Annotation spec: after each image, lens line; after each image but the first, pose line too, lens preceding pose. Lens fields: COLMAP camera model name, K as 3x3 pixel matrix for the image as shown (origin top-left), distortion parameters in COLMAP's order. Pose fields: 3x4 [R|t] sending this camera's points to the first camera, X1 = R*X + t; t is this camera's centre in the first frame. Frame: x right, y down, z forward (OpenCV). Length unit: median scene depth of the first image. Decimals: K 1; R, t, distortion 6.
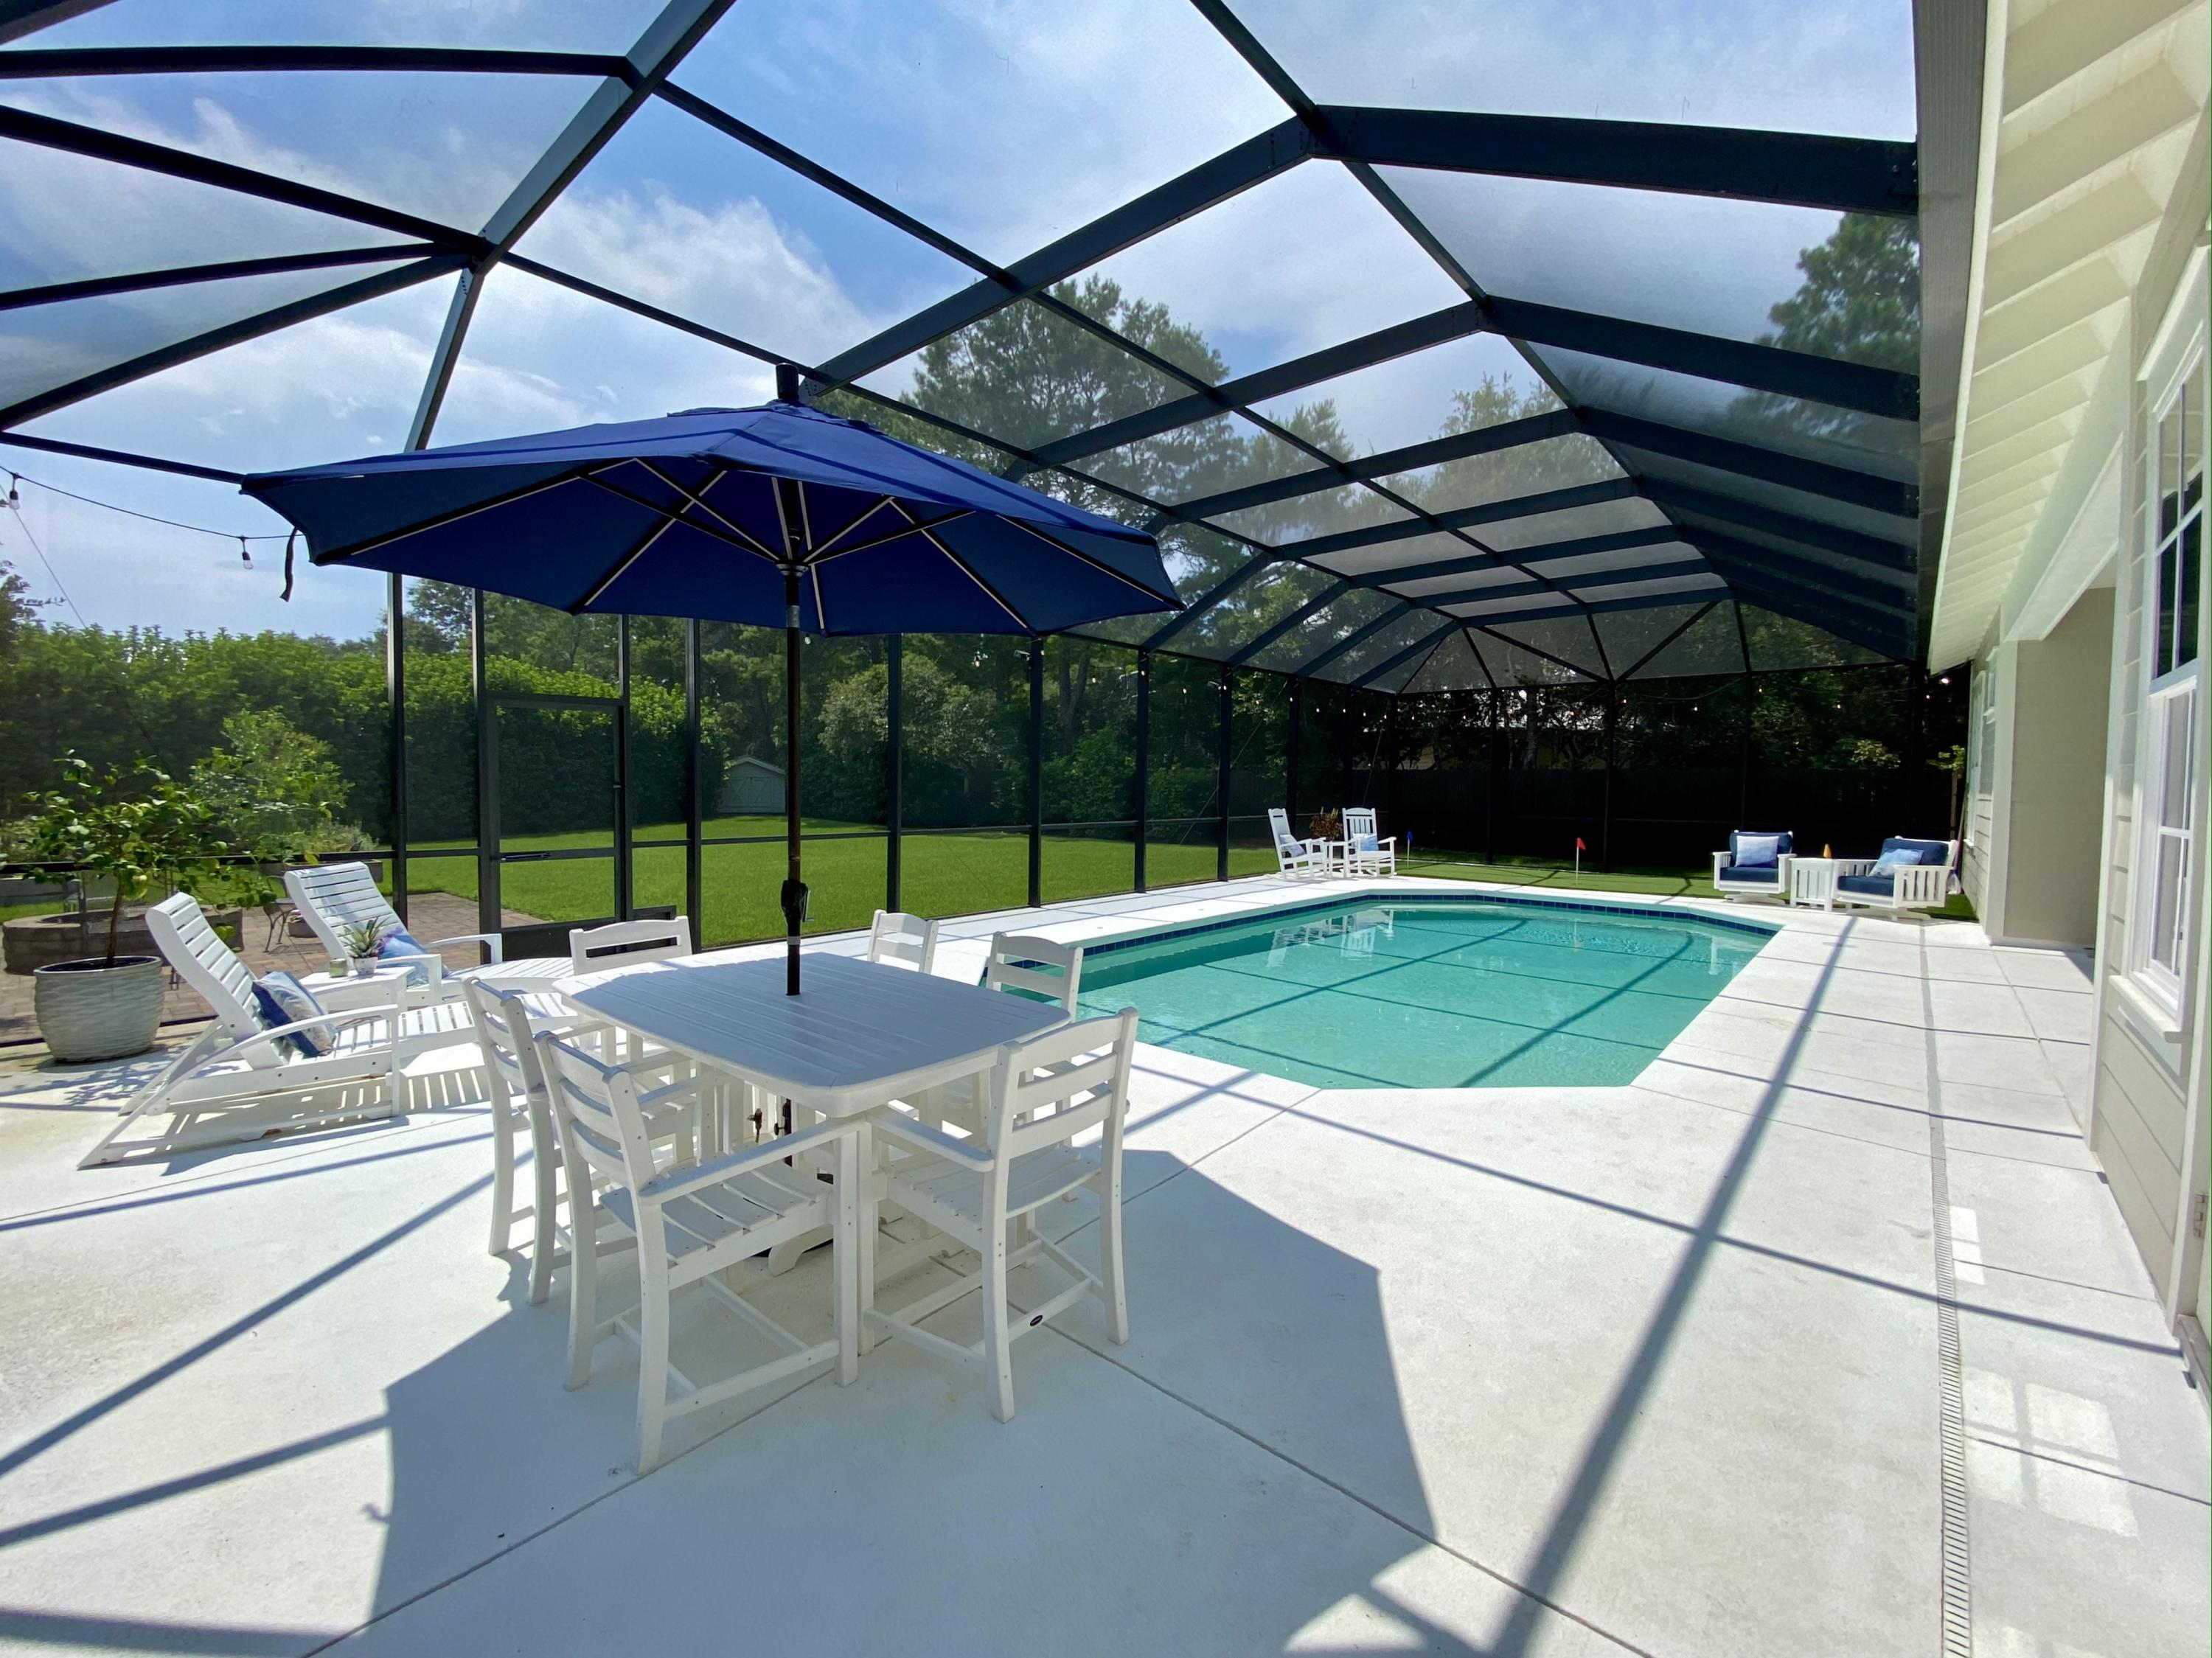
lens RADIAL K [[944.3, 0, 1174.5], [0, 944.3, 829.7], [0, 0, 1]] dist [-0.001228, -0.028239]
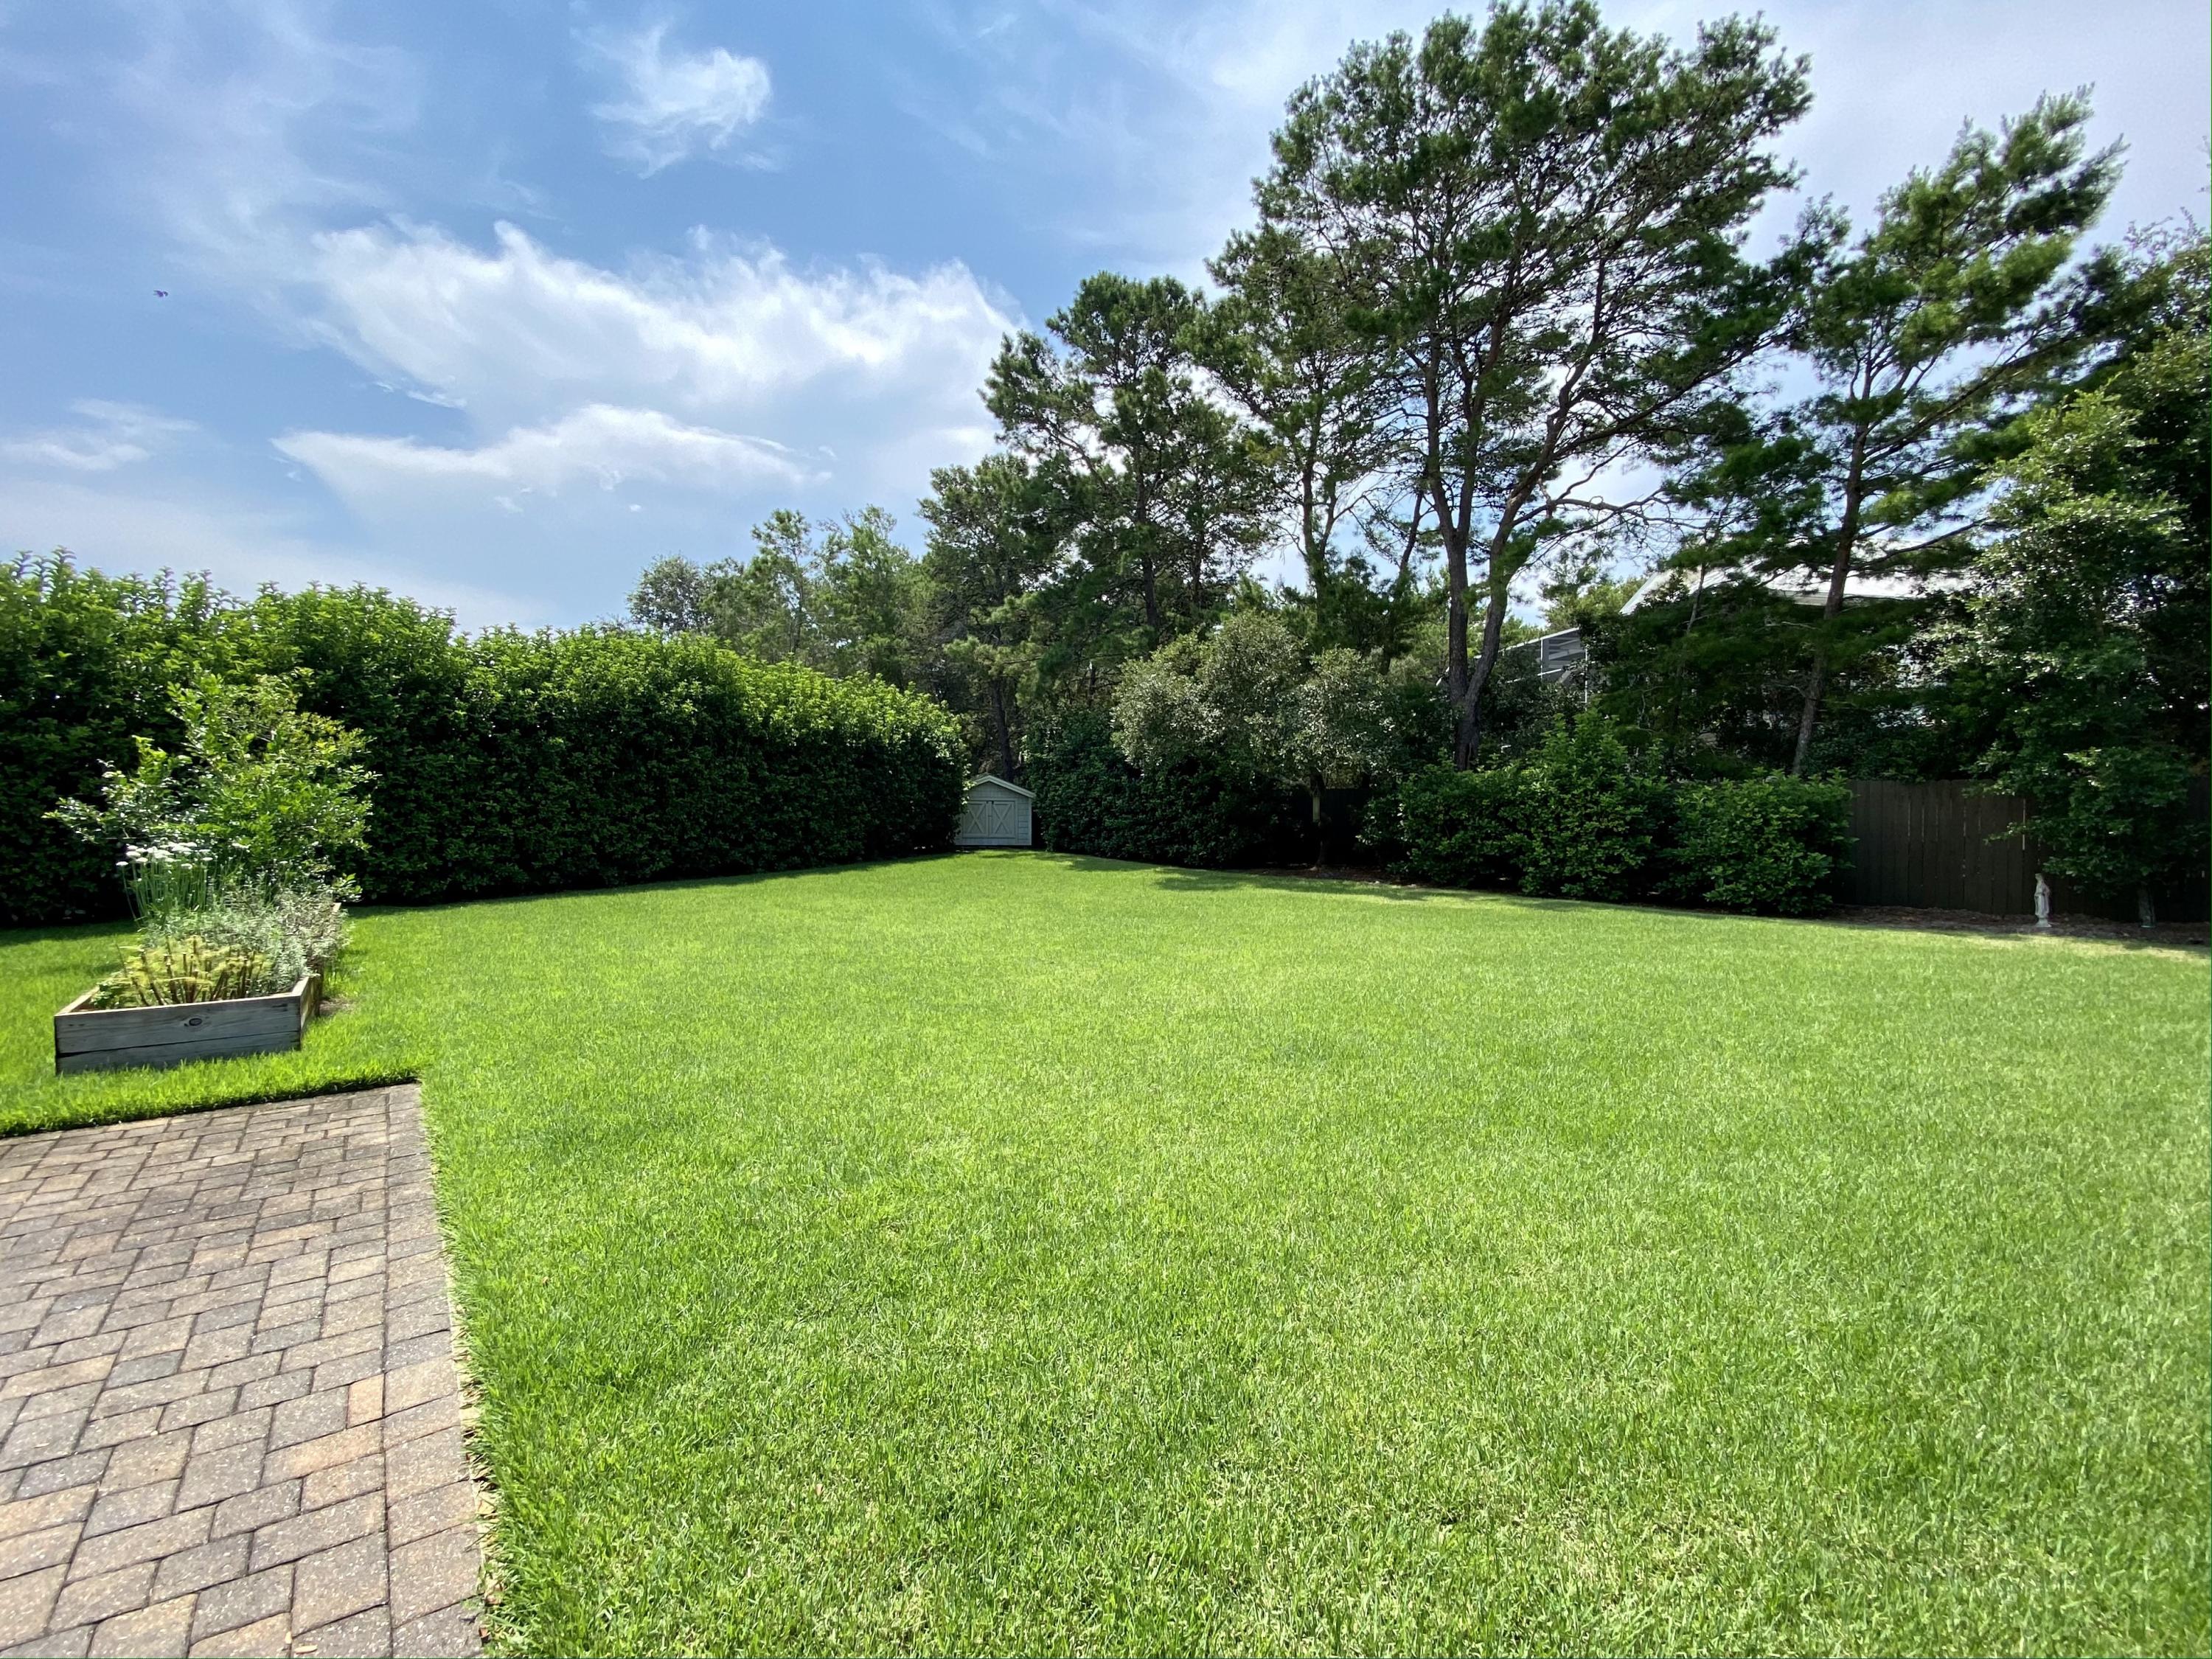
lens RADIAL K [[896.2, 0, 1106.0], [0, 896.2, 829.5], [0, 0, 1]] dist [-0.000404, -0.010664]
pose [[0.971048, 0.000460, -0.238884, -0.185907], [-0.007257, 0.999593, -0.027576, -0.012779], [0.238775, 0.028511, 0.970656, 0.308260]]
